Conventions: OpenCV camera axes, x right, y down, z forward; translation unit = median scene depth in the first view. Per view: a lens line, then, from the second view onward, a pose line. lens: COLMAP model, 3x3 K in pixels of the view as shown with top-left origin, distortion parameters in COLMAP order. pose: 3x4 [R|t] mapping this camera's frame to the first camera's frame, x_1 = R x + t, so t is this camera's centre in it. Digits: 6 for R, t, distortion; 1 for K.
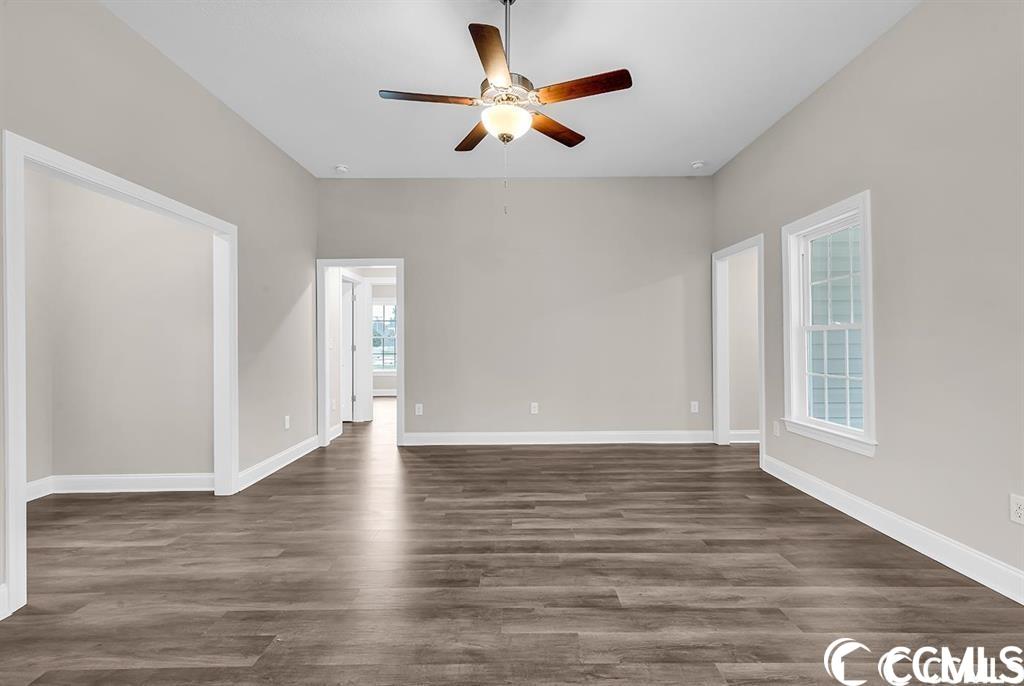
lens RADIAL K [[458.1, 0, 525.9], [0, 458.1, 350.3], [0, 0, 1]] dist [0.003174, -0.000156]
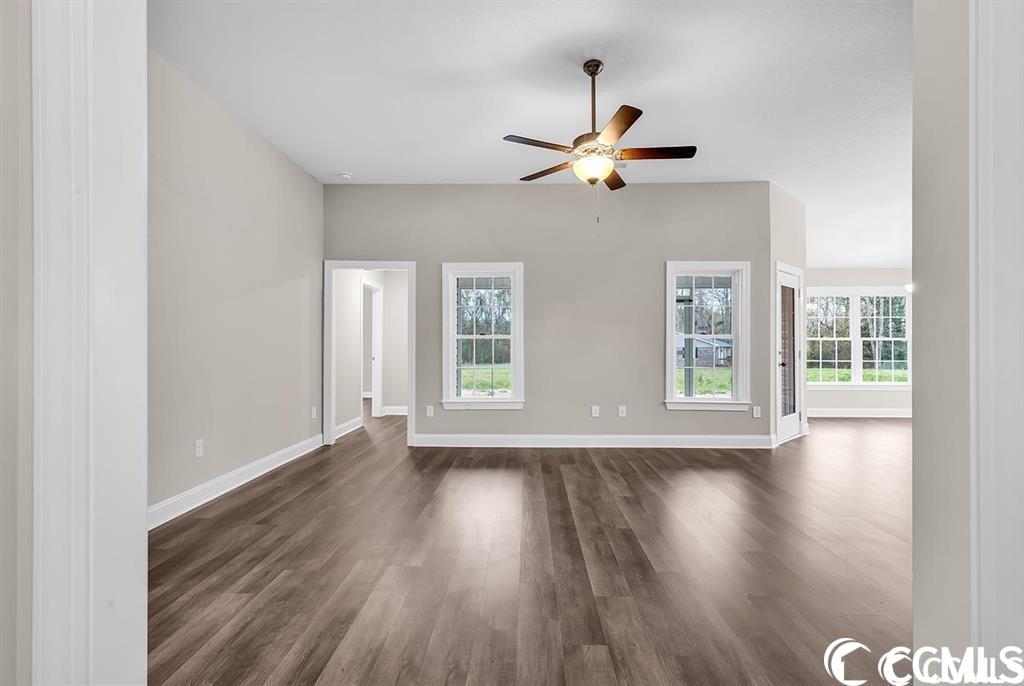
lens RADIAL K [[473.7, 0, 504.4], [0, 473.7, 344.8], [0, 0, 1]] dist [0.002737, 0.000893]
pose [[0.050189, 0.010476, 0.998685, -1.101073], [0.023908, 0.999646, -0.011687, 0.001516], [-0.998454, 0.024463, 0.049921, 0.960258]]
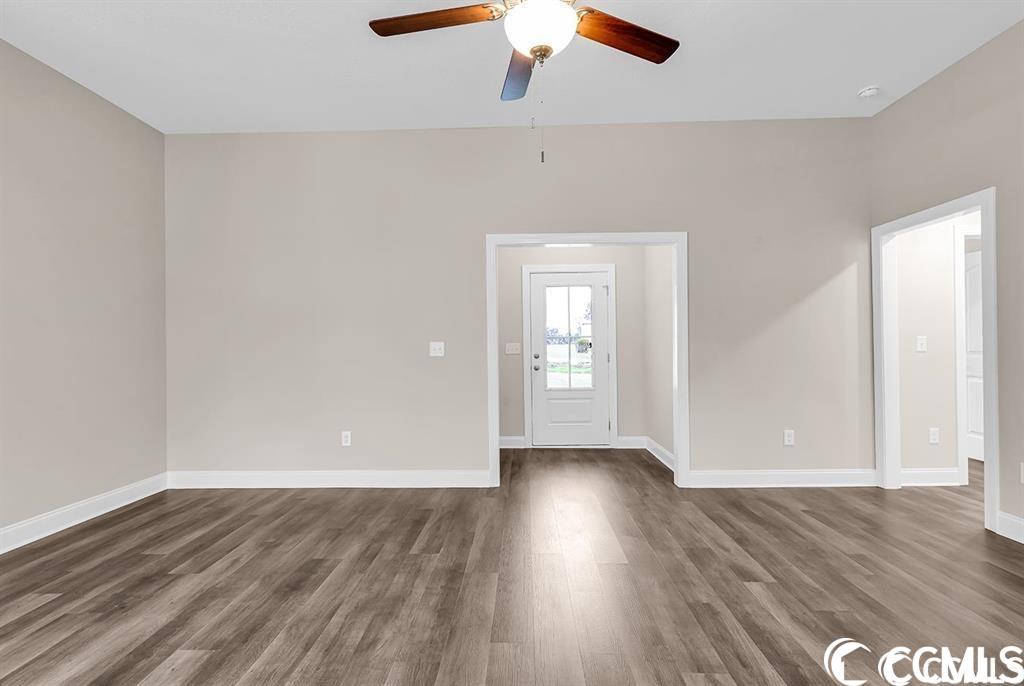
lens RADIAL K [[473.7, 0, 504.4], [0, 473.7, 344.8], [0, 0, 1]] dist [0.002737, 0.000893]
pose [[-0.044549, 0.005951, -0.998989, 0.550595], [-0.015440, 0.999859, 0.006645, -0.013254], [0.998888, 0.015721, -0.044450, 0.789893]]
